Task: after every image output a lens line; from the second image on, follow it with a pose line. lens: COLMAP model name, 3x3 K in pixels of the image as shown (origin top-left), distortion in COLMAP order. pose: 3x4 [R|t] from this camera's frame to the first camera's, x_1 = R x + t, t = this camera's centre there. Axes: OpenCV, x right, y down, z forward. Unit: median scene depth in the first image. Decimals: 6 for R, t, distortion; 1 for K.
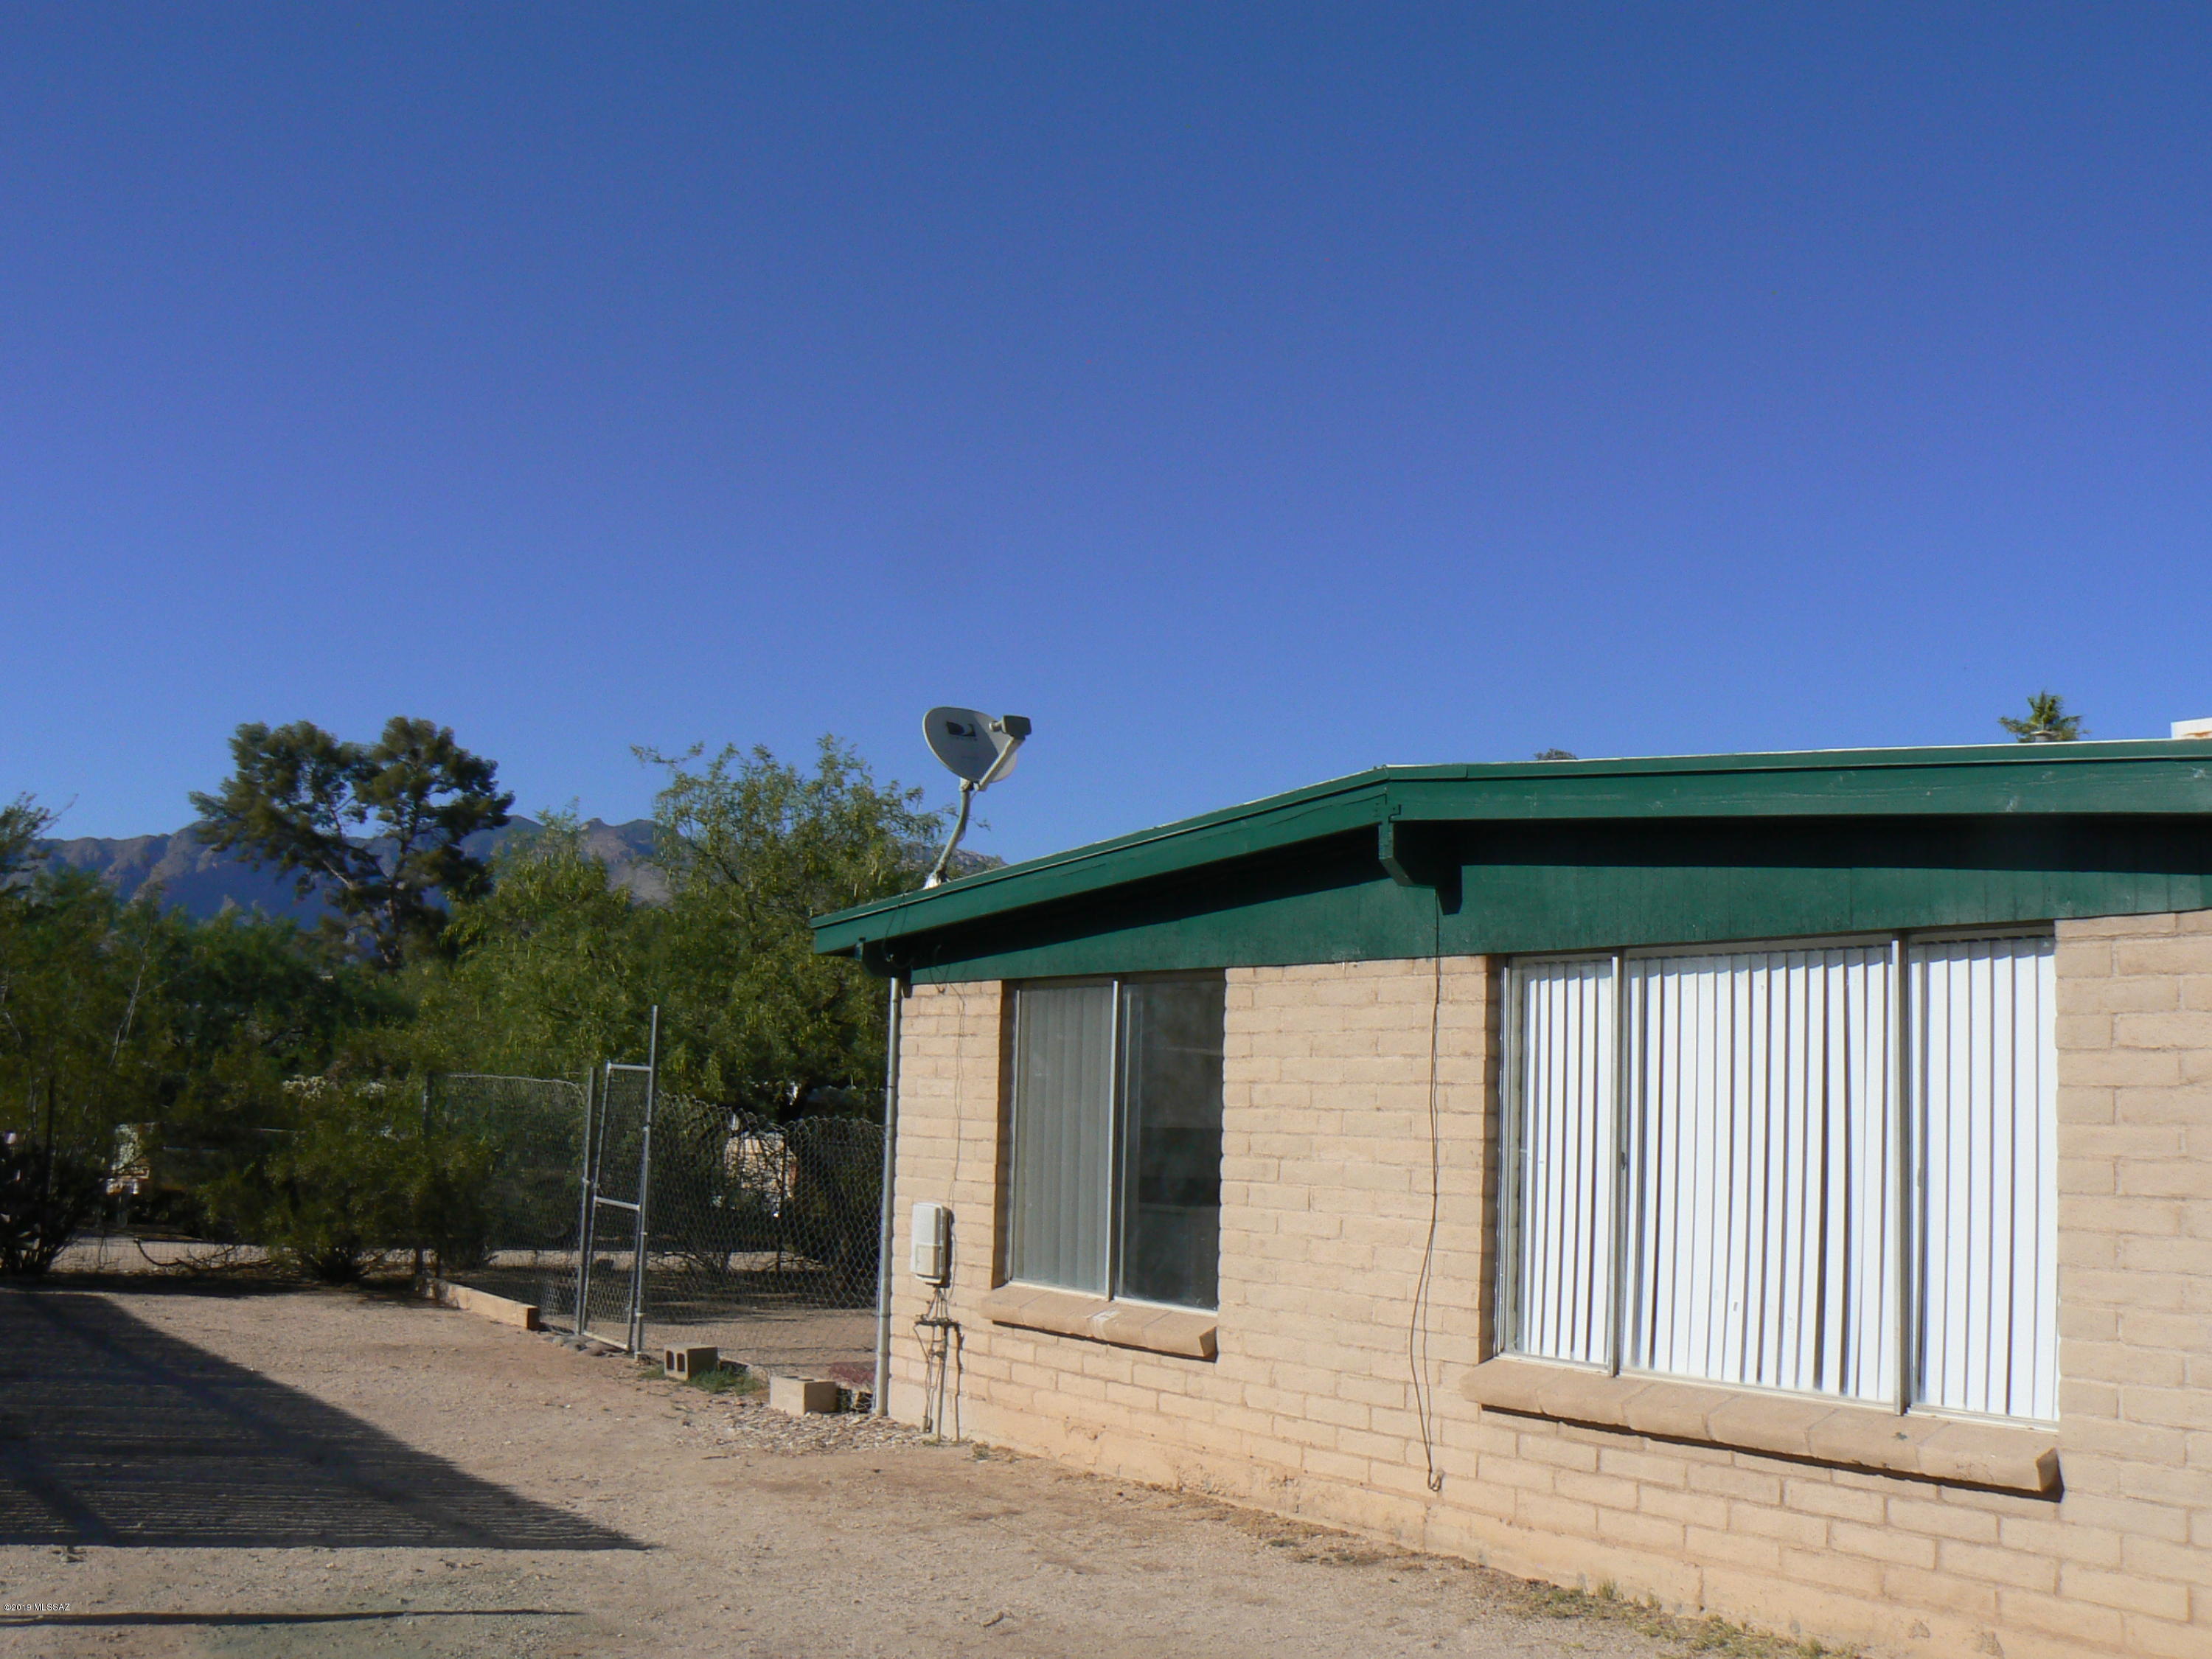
lens RADIAL K [[2357.2, 0, 1105.4], [0, 2357.2, 823.9], [0, 0, 1]] dist [-0.175559, 0.188680]
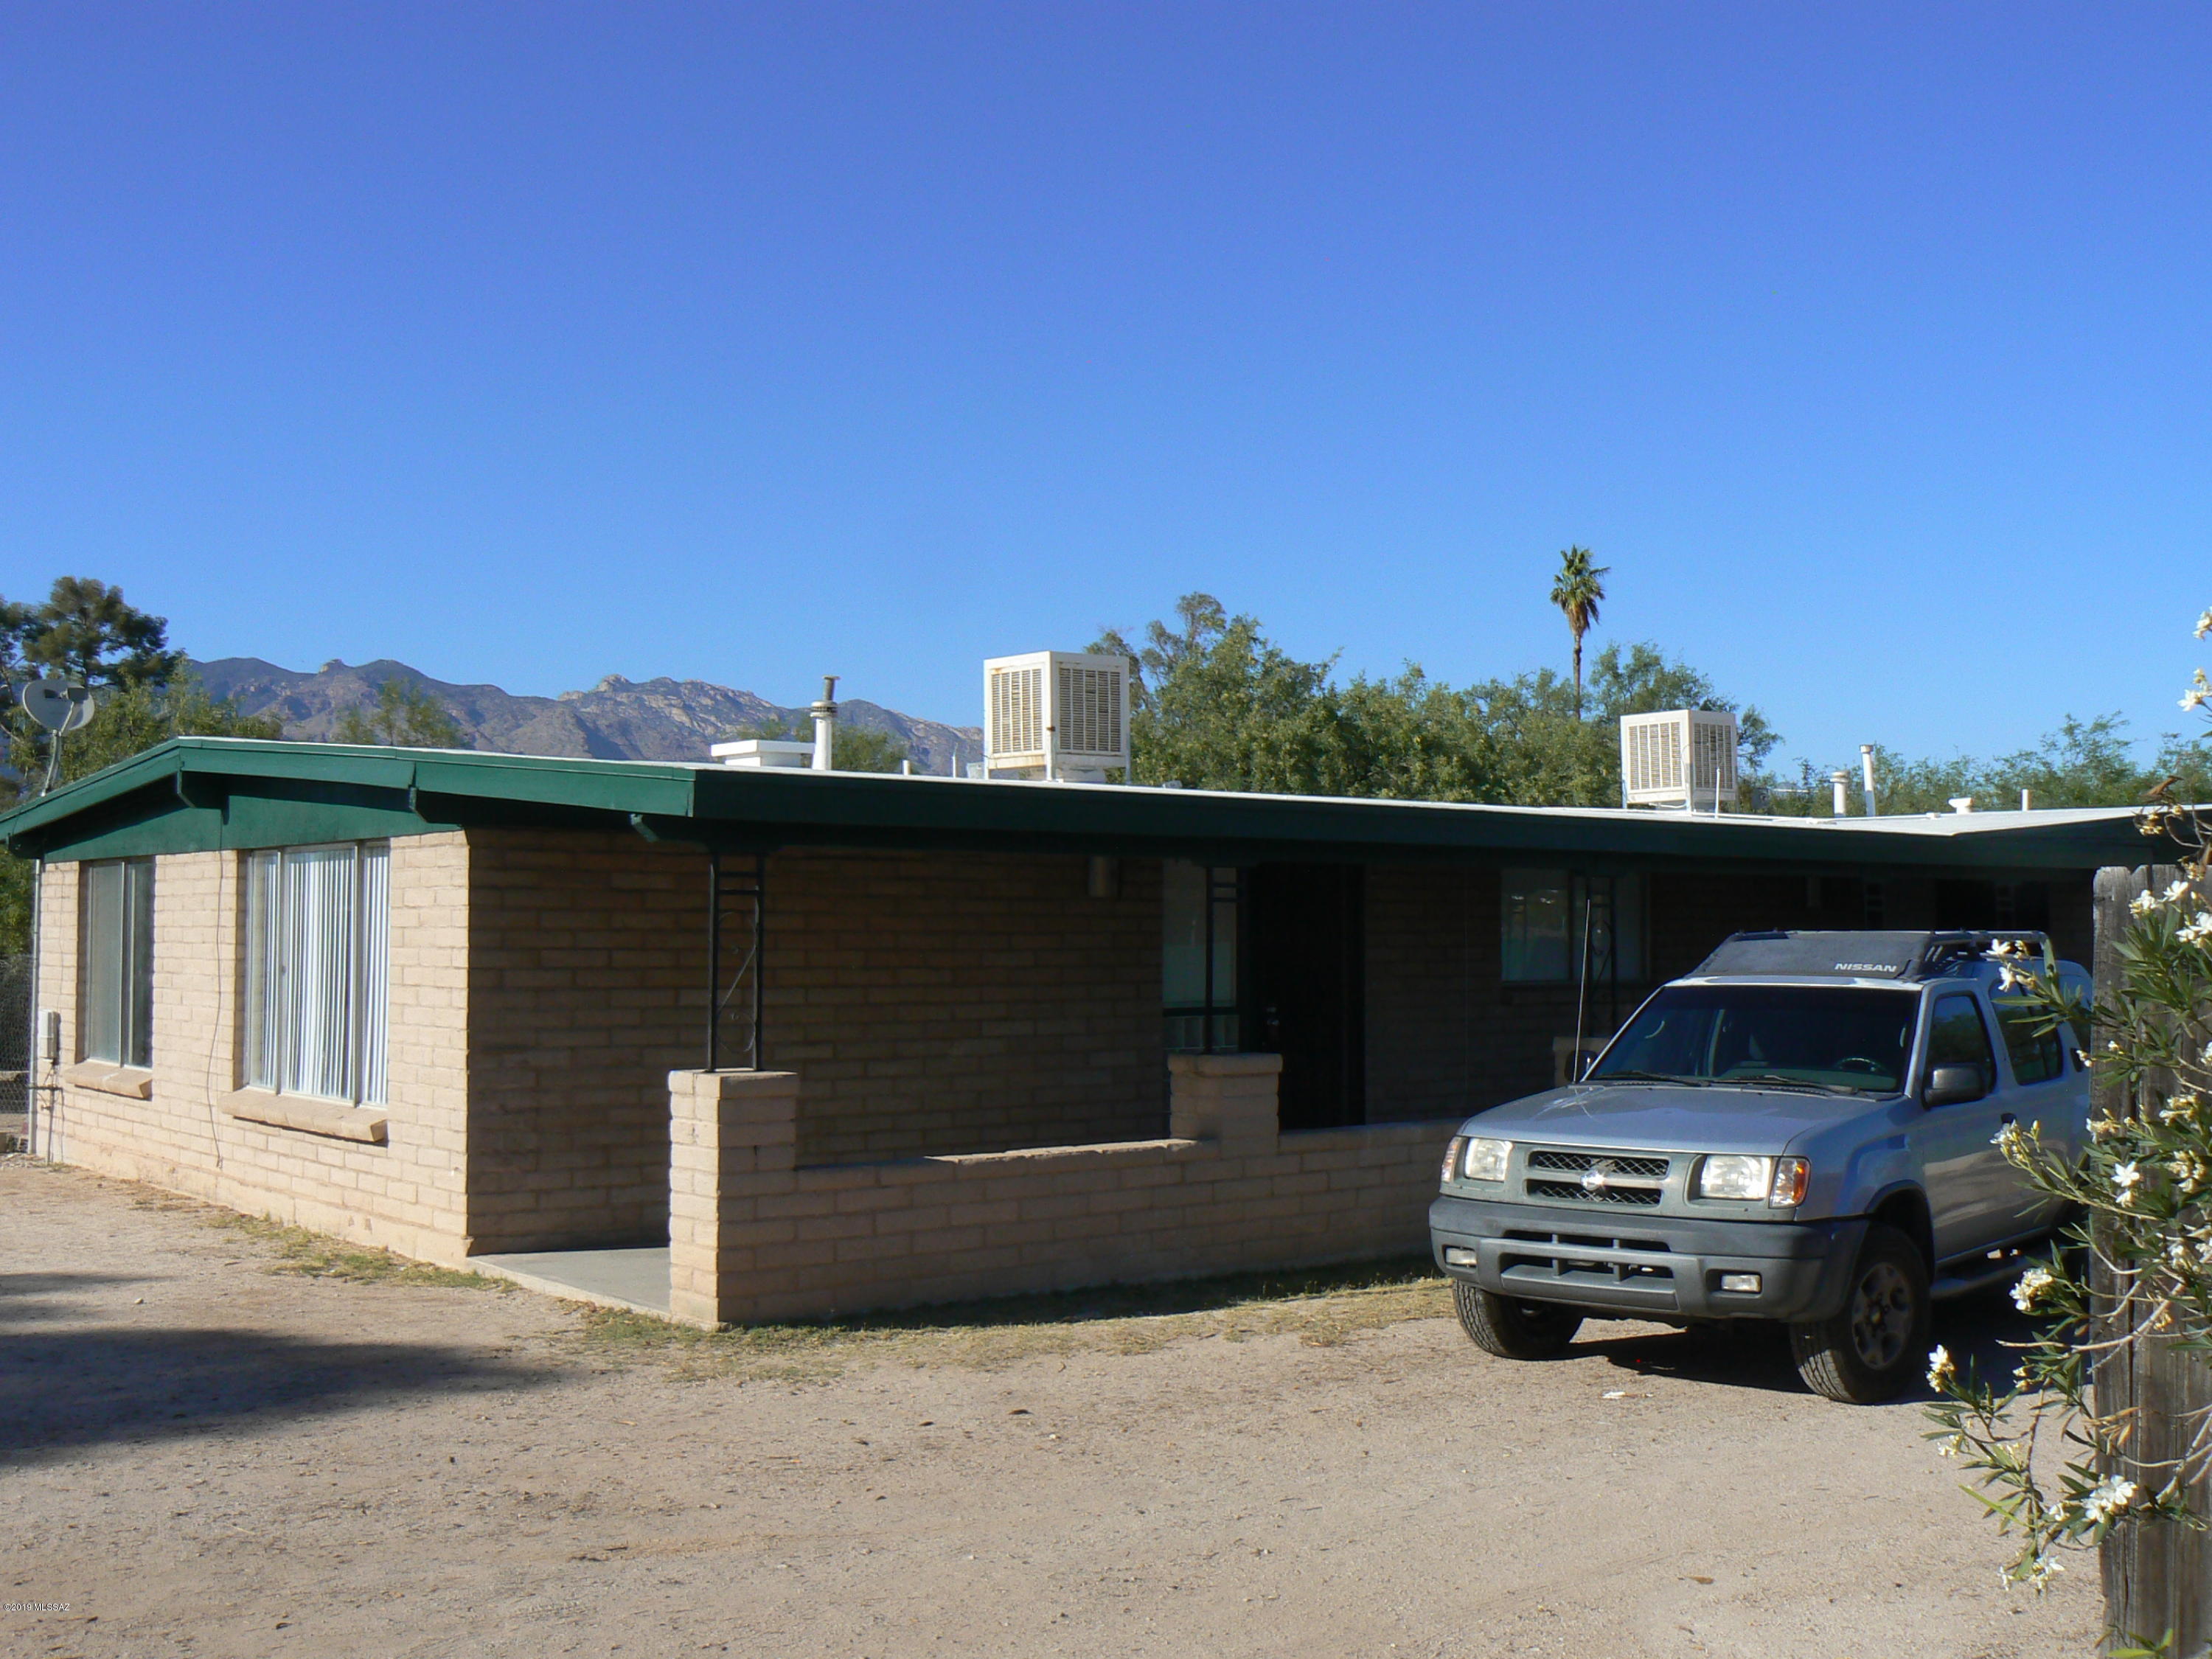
lens RADIAL K [[2357.2, 0, 1105.4], [0, 2357.2, 823.9], [0, 0, 1]] dist [-0.175559, 0.188680]
pose [[0.994596, -0.018727, 0.102116, 0.463000], [0.011335, 0.997304, 0.072500, -0.056931], [-0.103198, -0.070950, 0.992127, -0.529629]]
